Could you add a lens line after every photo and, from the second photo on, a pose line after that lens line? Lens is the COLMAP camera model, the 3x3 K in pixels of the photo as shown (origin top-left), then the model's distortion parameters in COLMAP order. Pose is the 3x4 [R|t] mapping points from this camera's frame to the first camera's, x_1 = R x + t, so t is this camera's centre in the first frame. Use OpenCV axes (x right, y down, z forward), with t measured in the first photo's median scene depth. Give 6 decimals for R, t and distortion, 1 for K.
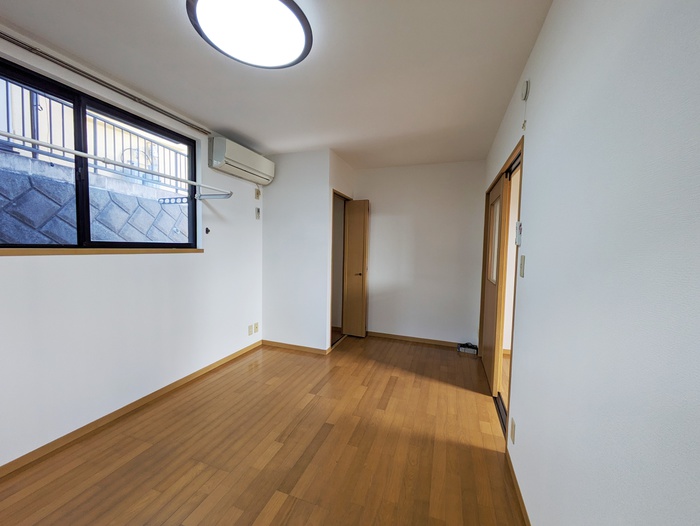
lens RADIAL K [[278.0, 0, 350.0], [0, 278.0, 263.0], [0, 0, 1]] dist [0.000707, 0.000811]
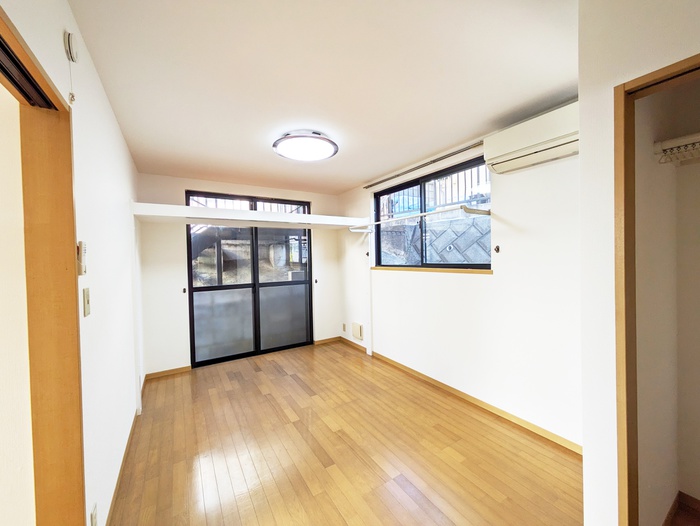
lens RADIAL K [[278.0, 0, 350.0], [0, 278.0, 263.0], [0, 0, 1]] dist [0.000707, 0.000811]
pose [[-0.614060, -0.005252, -0.789242, 0.654480], [-0.052725, 0.998017, 0.034380, -0.114383], [0.787497, 0.062724, -0.613119, 1.716981]]
